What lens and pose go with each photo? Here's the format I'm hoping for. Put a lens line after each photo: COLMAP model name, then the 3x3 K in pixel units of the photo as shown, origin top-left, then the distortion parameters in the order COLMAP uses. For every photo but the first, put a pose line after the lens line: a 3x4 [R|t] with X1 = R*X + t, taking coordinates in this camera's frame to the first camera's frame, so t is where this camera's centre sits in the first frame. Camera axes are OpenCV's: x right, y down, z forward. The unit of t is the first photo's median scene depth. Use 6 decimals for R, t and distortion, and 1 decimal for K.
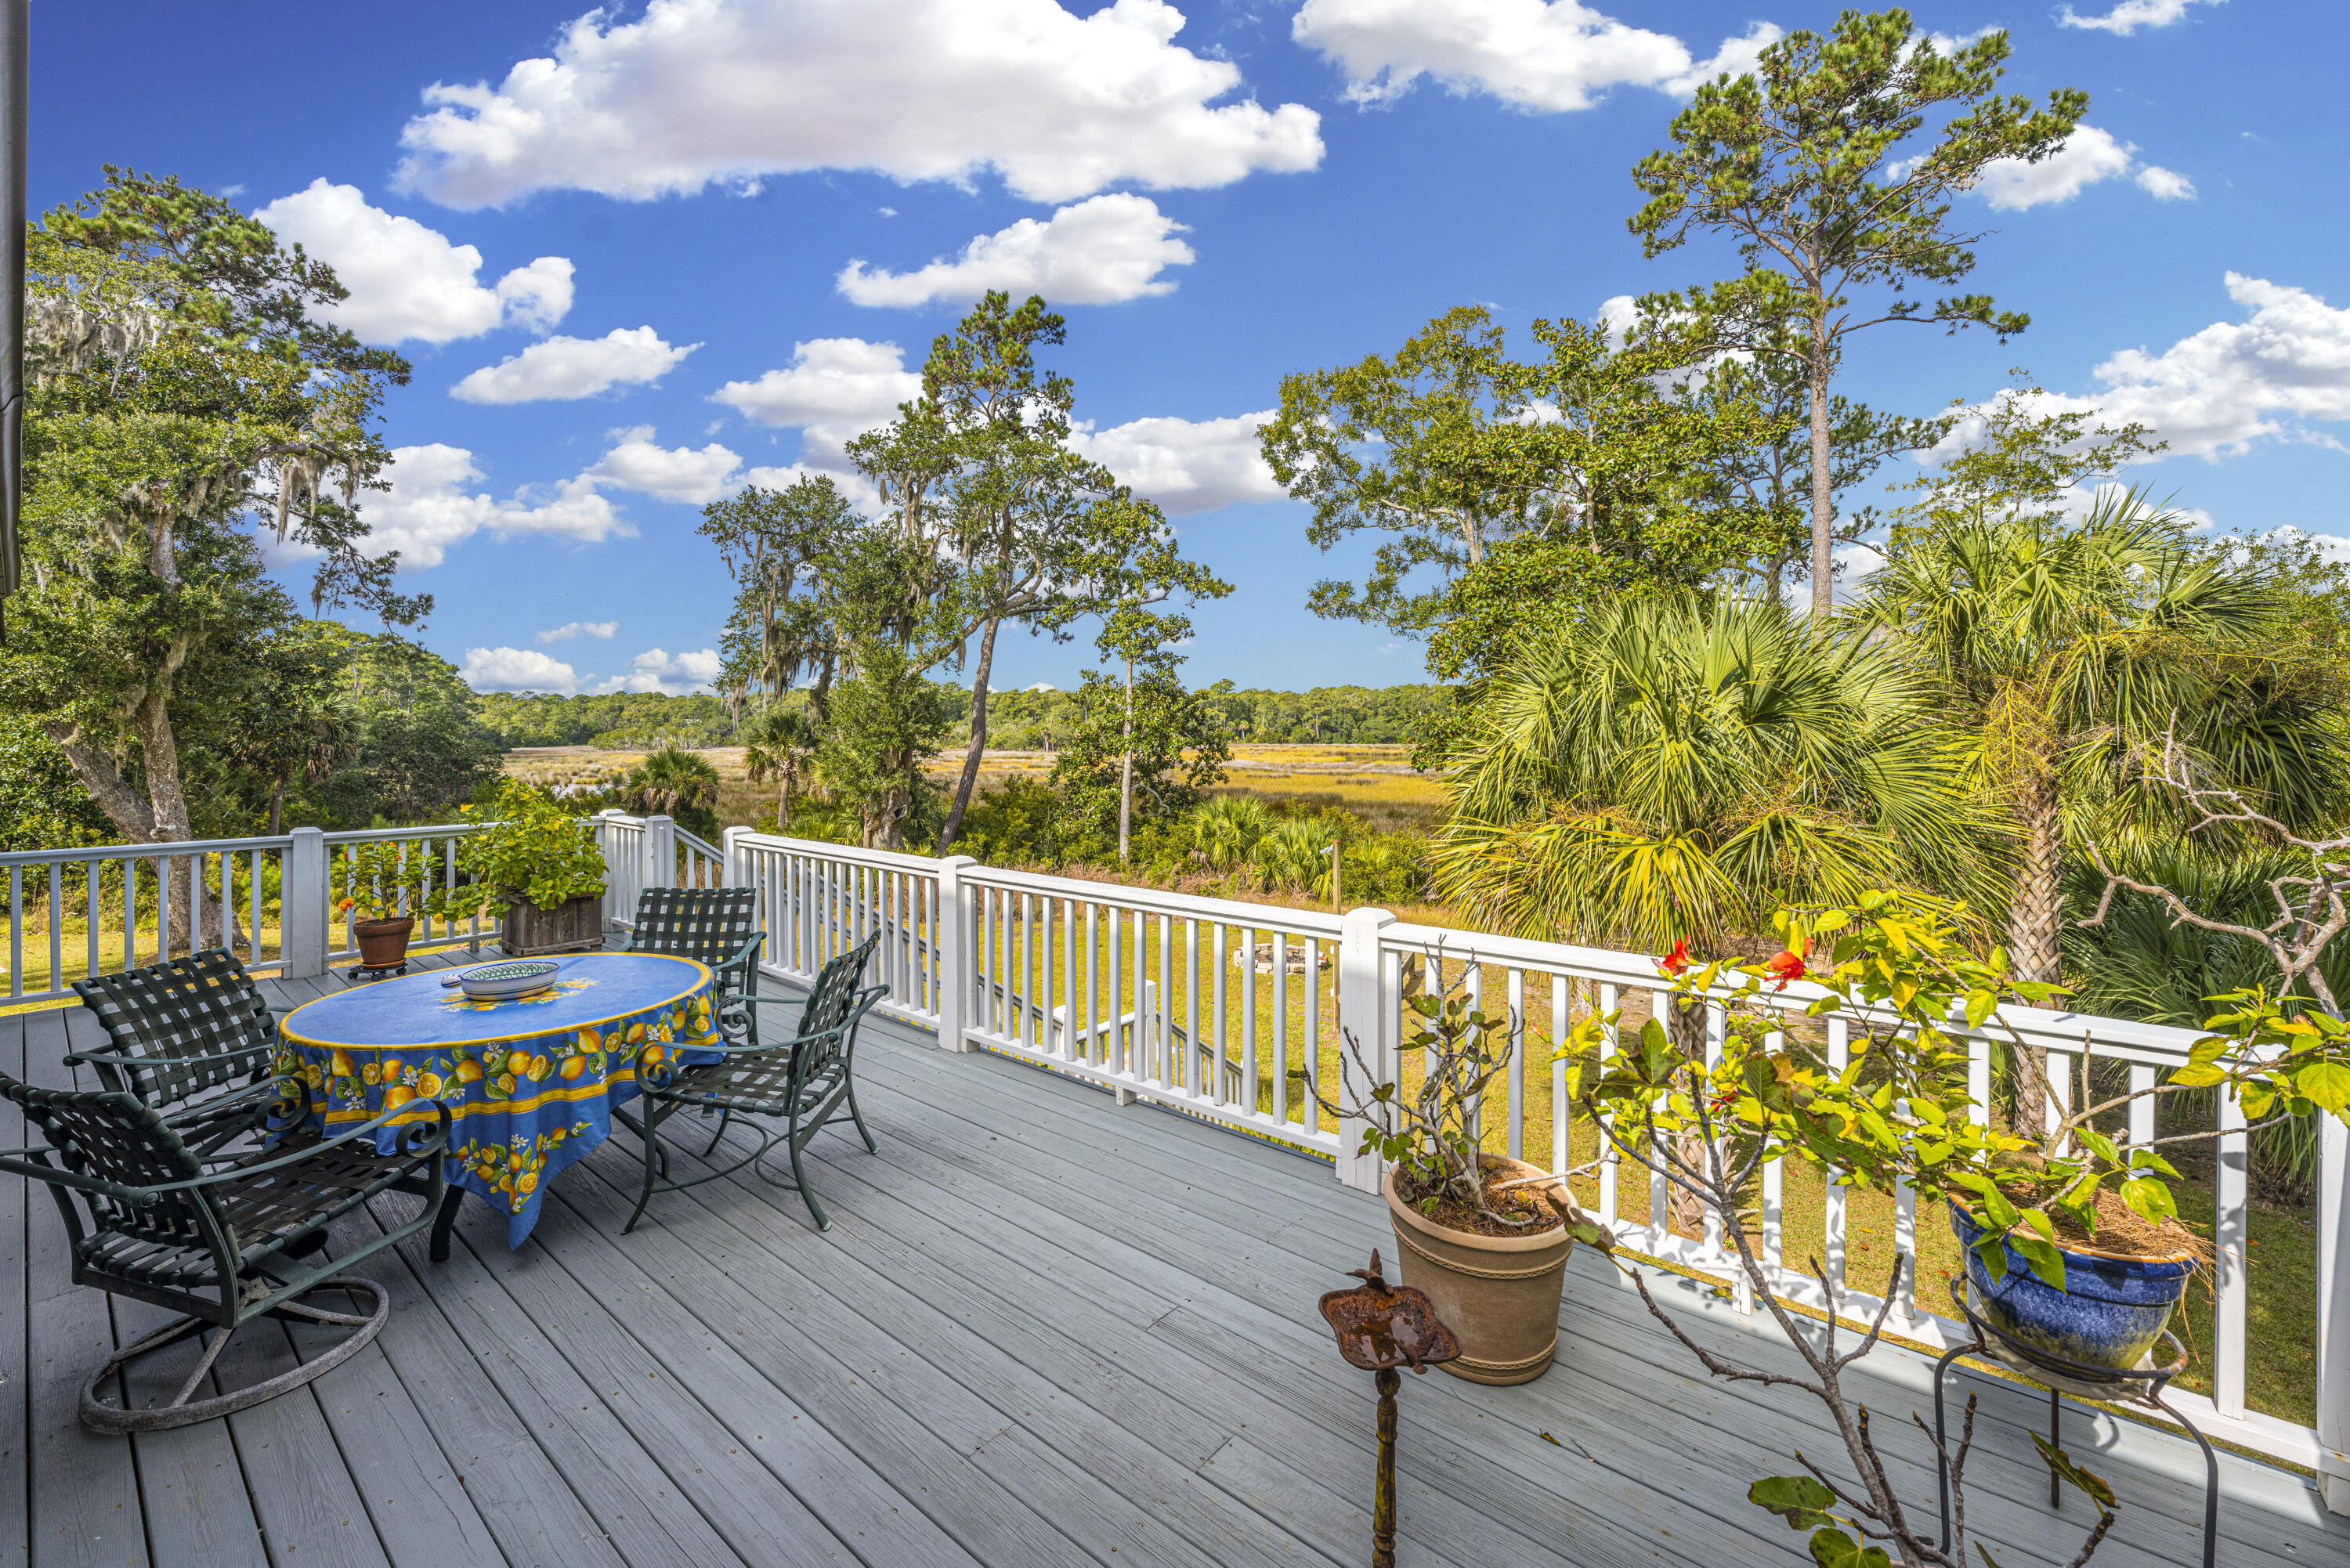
lens RADIAL K [[969.3, 0, 1182.3], [0, 969.3, 724.5], [0, 0, 1]] dist [0.000500, 0.000041]
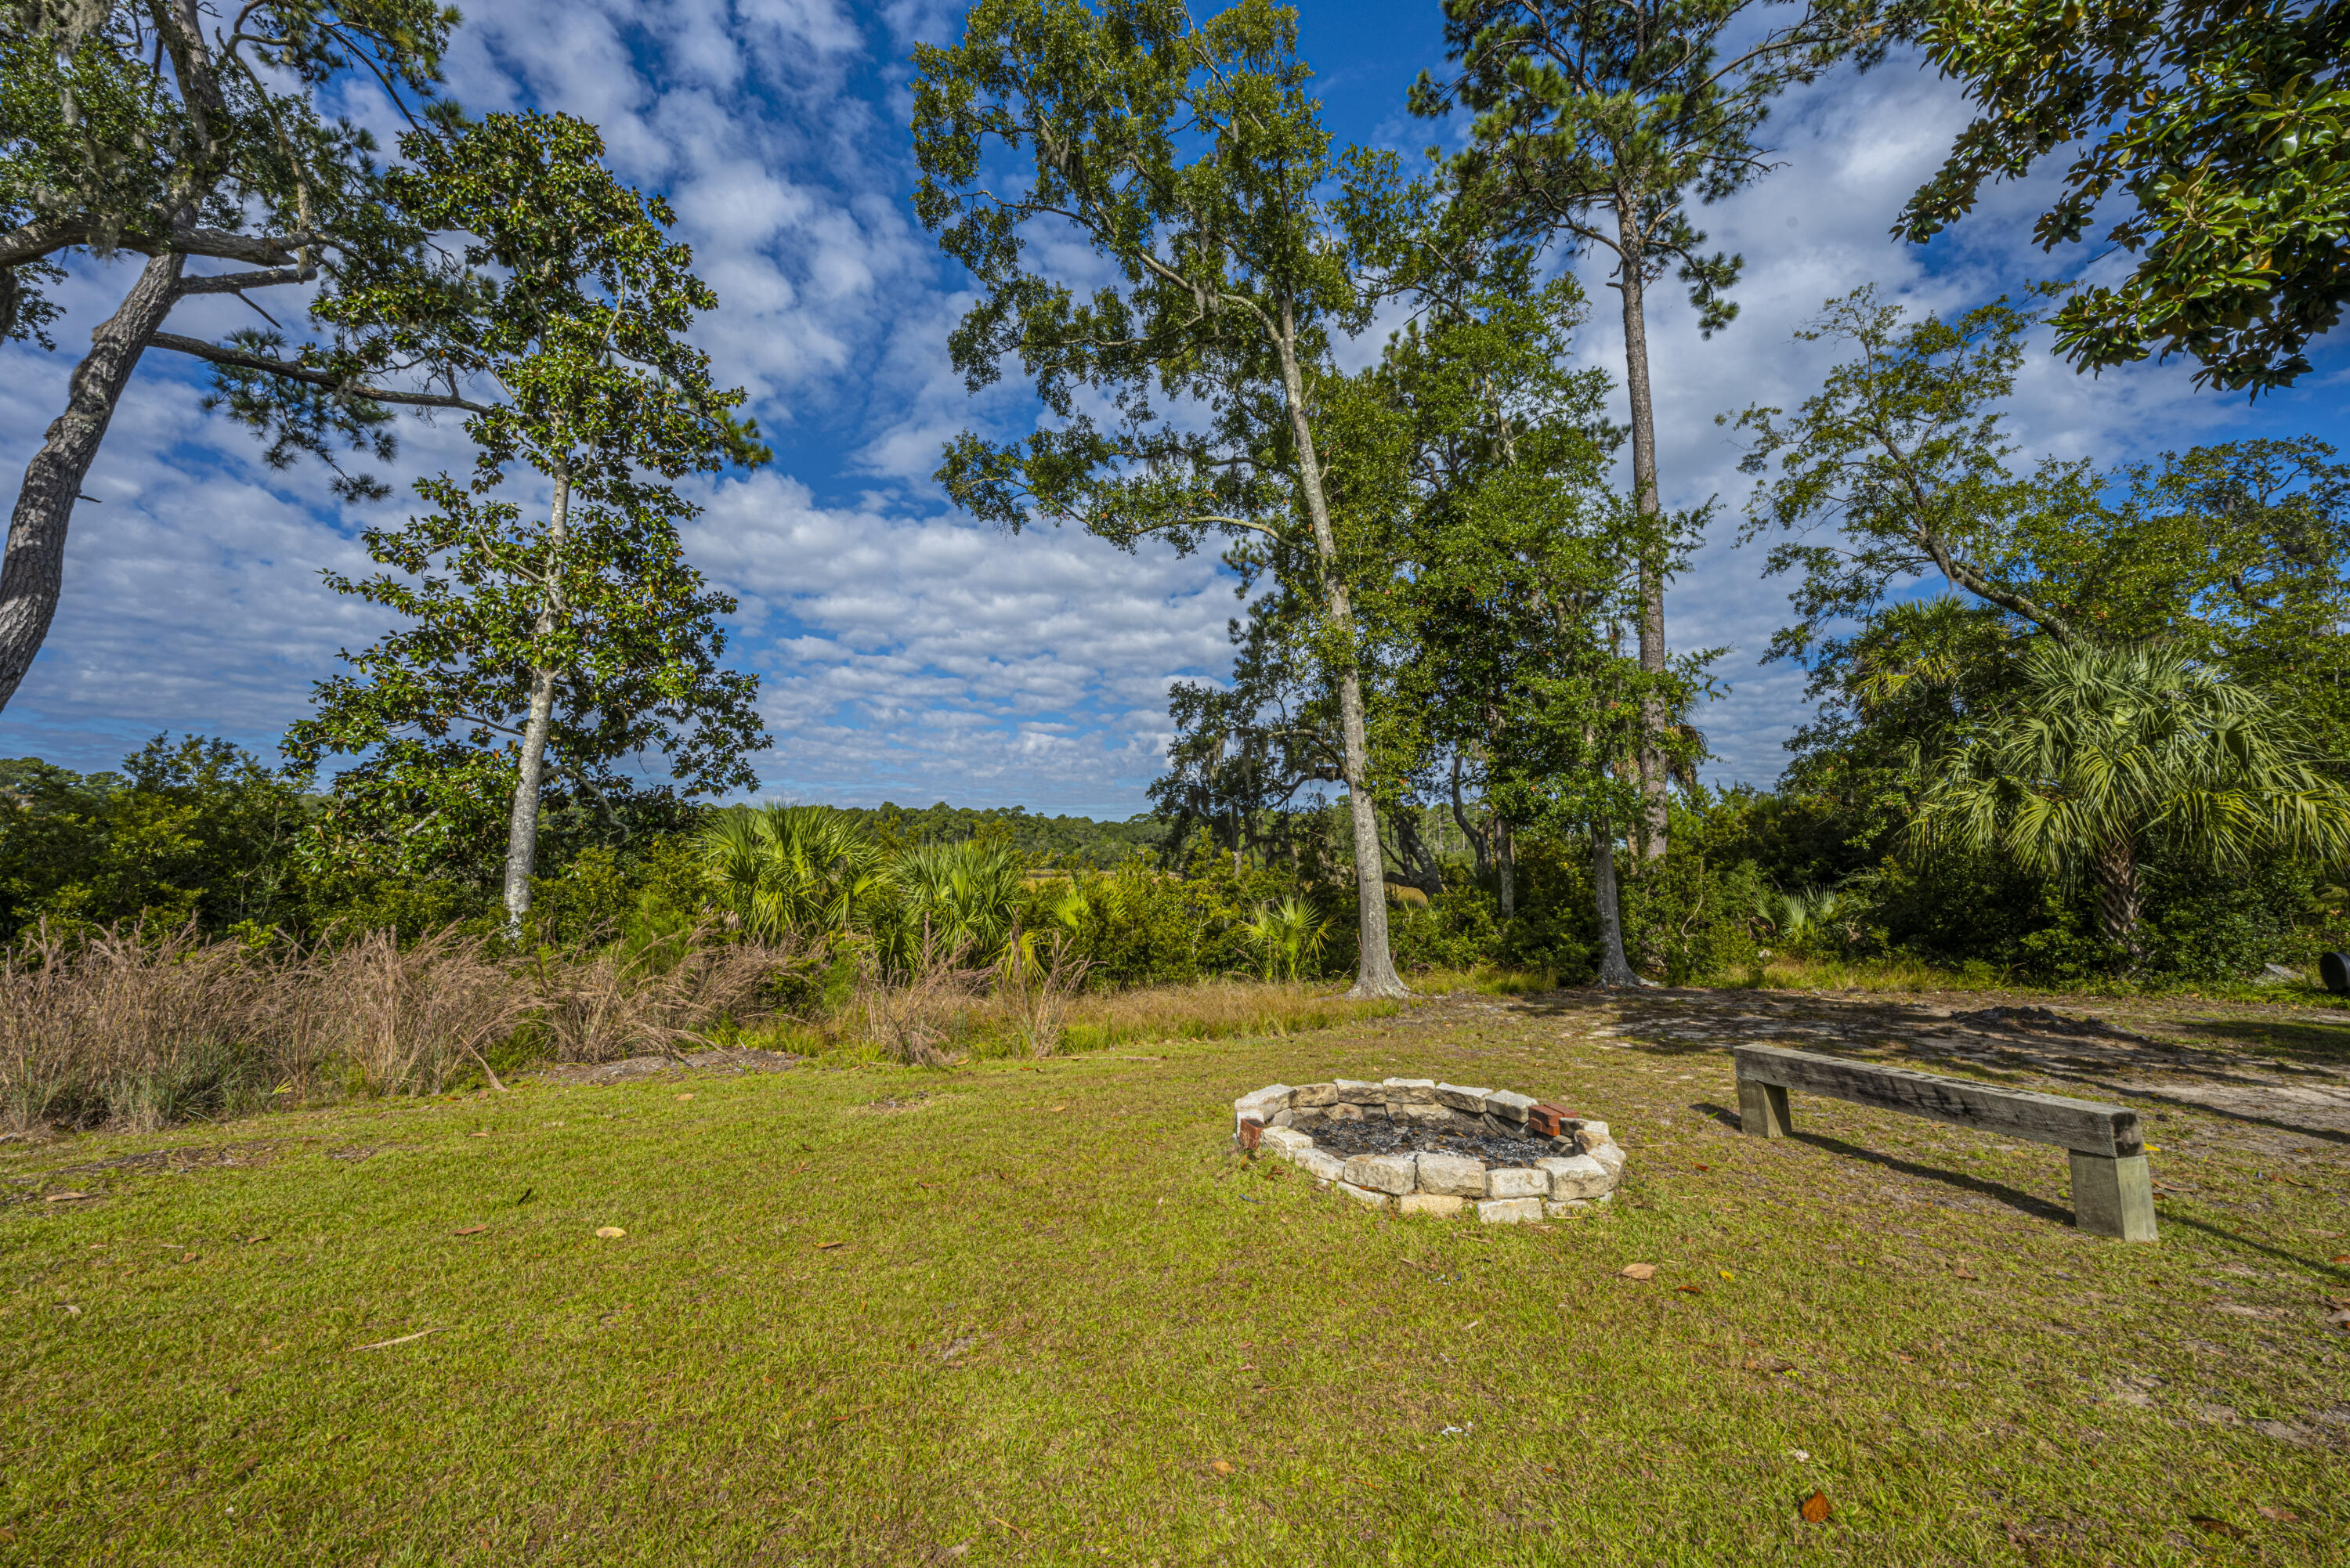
lens RADIAL K [[922.6, 0, 1153.9], [0, 922.6, 774.5], [0, 0, 1]] dist [-0.000614, -0.000015]
pose [[0.819080, 0.066458, 0.569817, -0.061848], [-0.011498, 0.994970, -0.099516, 0.101543], [-0.573564, 0.074960, 0.815724, 0.493570]]
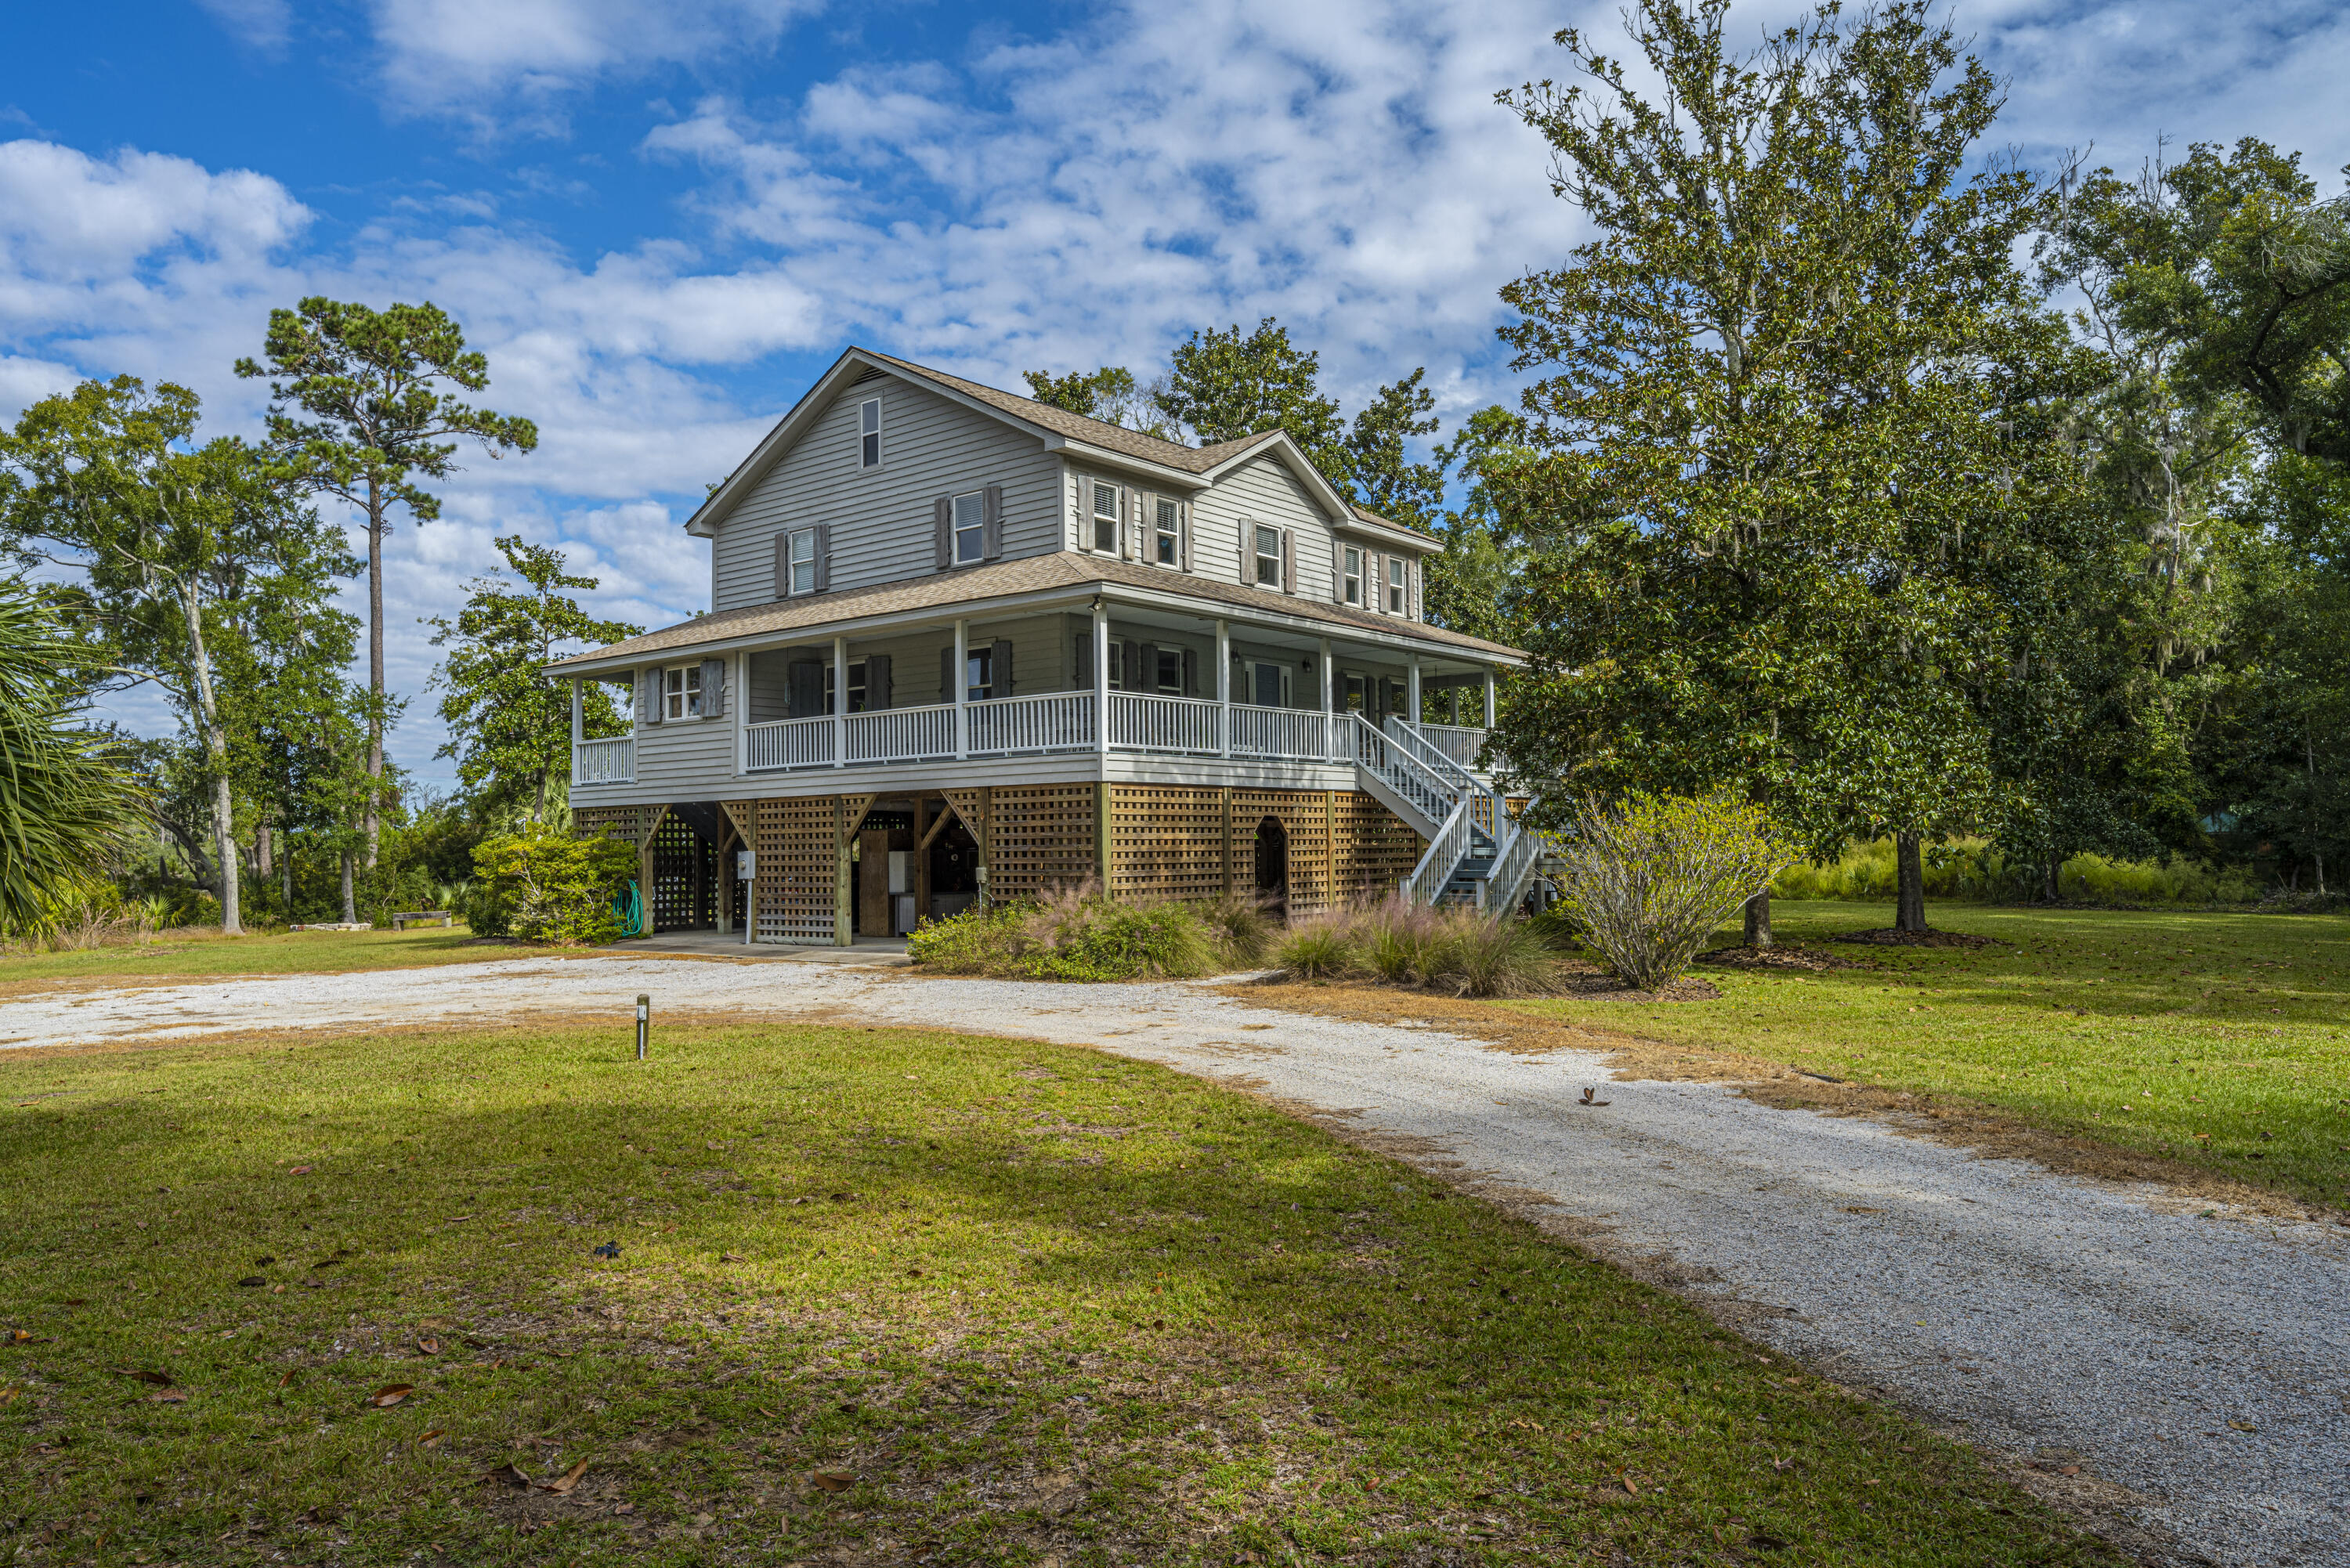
lens RADIAL K [[1605.3, 0, 1162.8], [0, 1605.3, 774.0], [0, 0, 1]] dist [0.000260, 0.001680]
pose [[0.000595, 0.054627, 0.998507, -1.242131], [0.015487, 0.998387, -0.054629, 0.101461], [-0.999880, 0.015496, -0.000252, -0.084661]]
